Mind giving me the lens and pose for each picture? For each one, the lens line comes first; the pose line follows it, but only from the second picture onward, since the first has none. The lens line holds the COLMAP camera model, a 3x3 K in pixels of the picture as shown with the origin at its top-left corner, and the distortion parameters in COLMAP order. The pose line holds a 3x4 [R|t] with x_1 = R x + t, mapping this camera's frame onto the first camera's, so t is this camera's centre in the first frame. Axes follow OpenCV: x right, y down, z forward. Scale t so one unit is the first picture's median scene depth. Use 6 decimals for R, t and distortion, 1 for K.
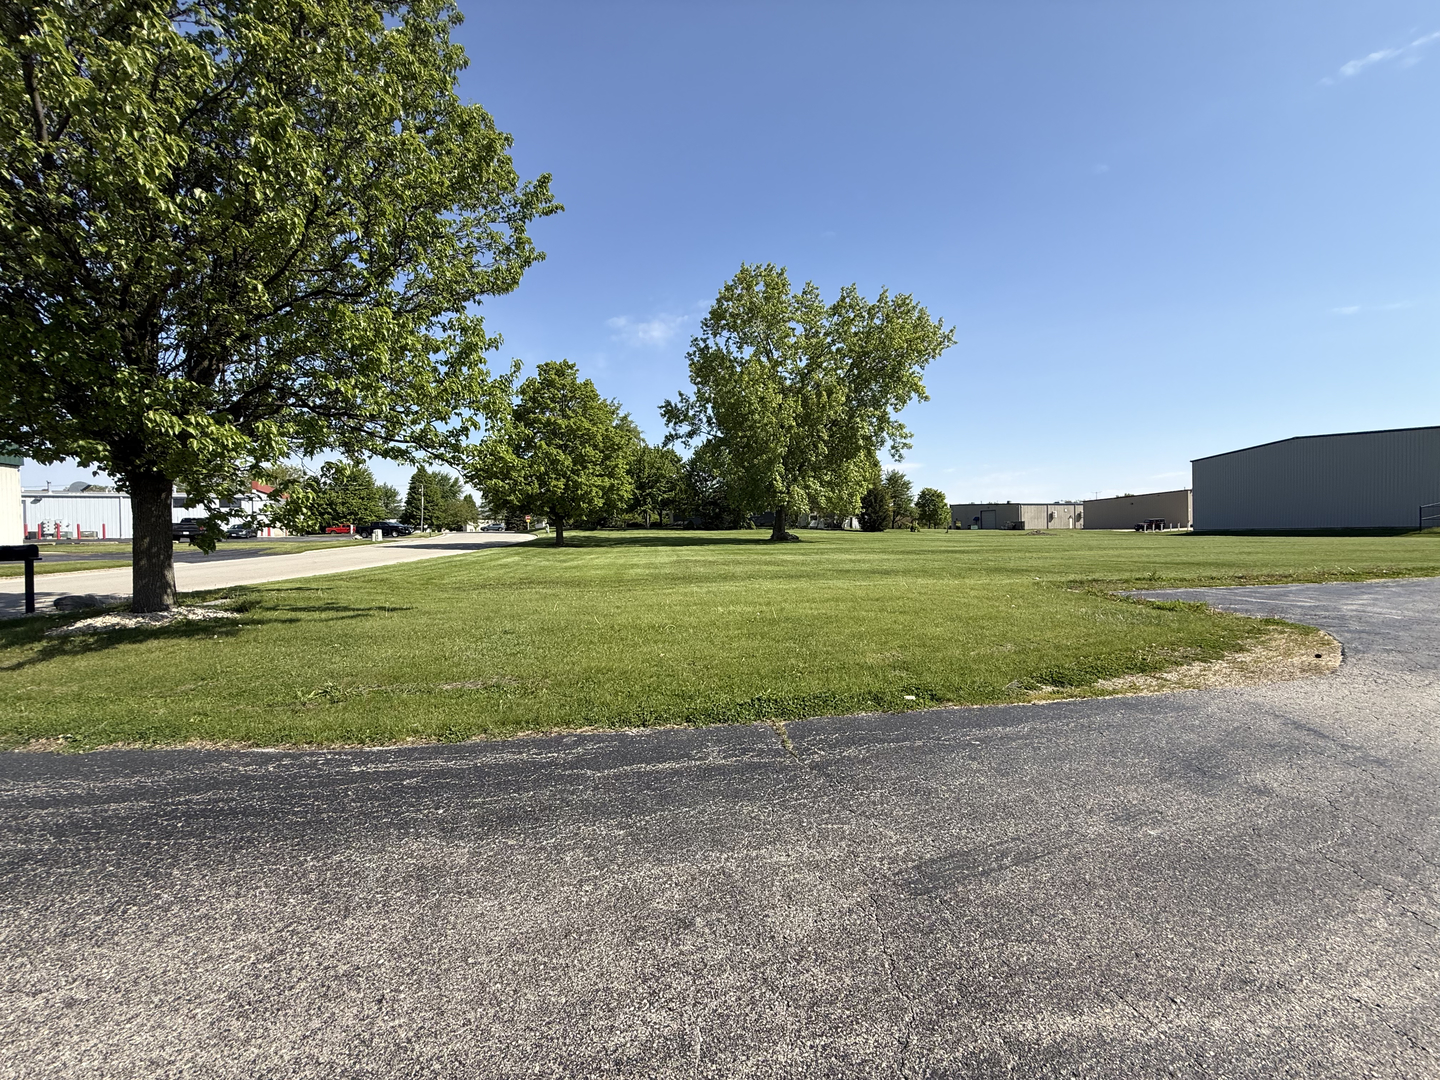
lens RADIAL K [[564.7, 0, 714.3], [0, 564.7, 543.9], [0, 0, 1]] dist [-0.000153, -0.000015]
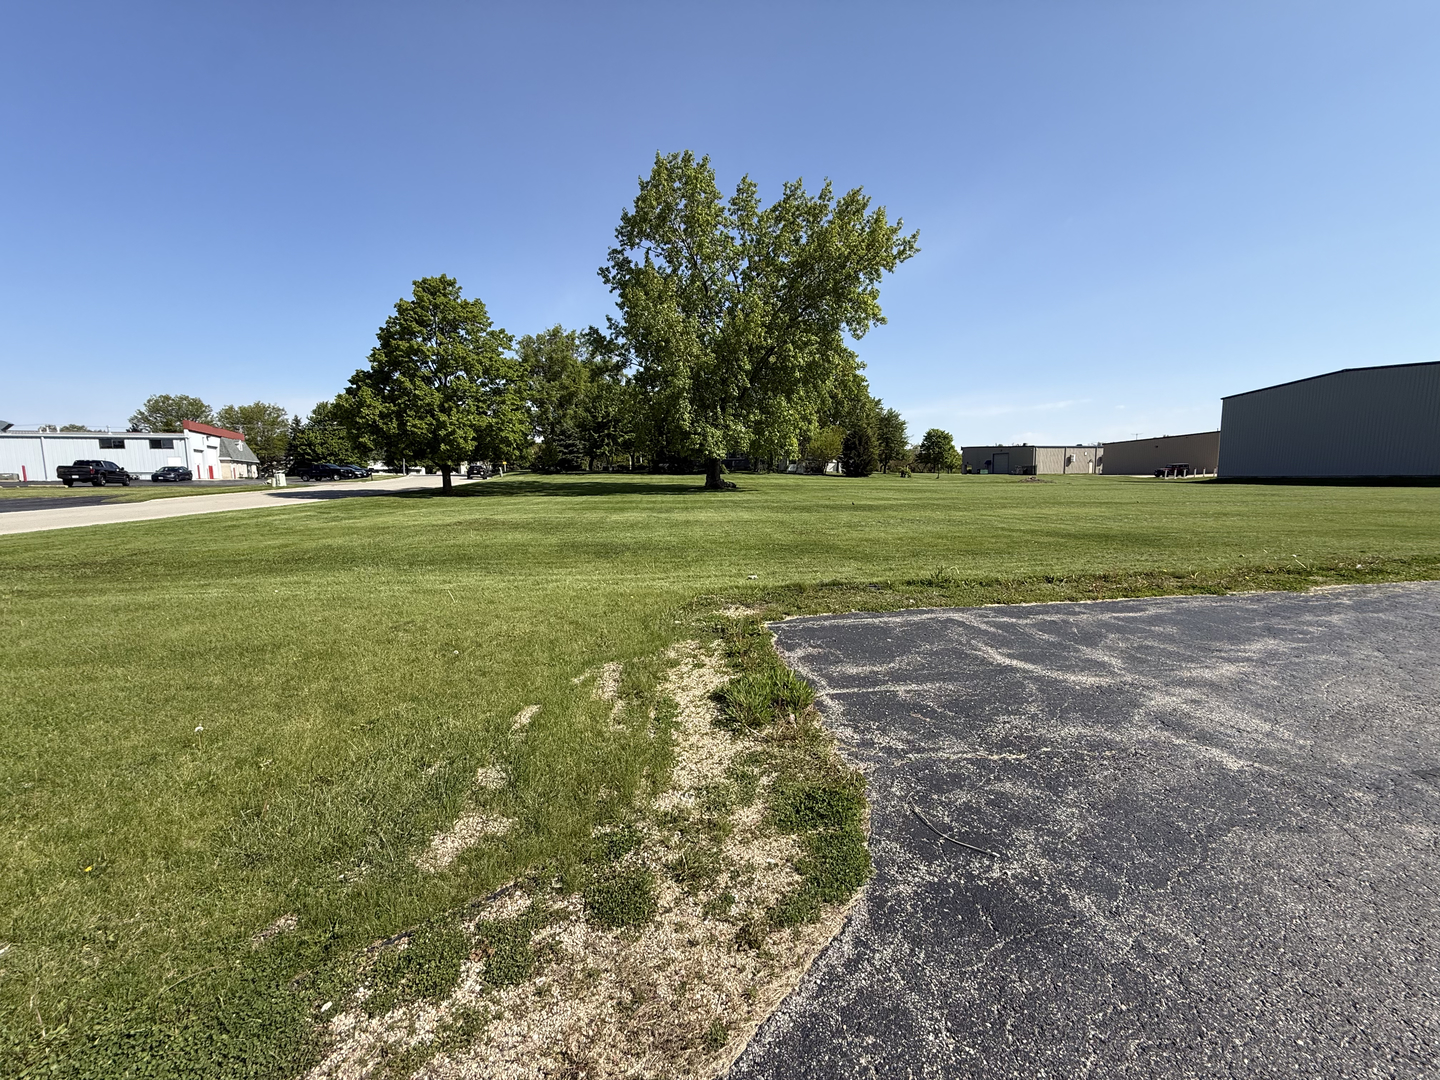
lens RADIAL K [[564.7, 0, 714.3], [0, 564.7, 543.9], [0, 0, 1]] dist [-0.000153, -0.000015]
pose [[0.999057, 0.010166, -0.042214, 0.119433], [-0.005786, 0.994705, 0.102605, -0.007986], [0.043034, -0.102264, 0.993826, 0.084282]]
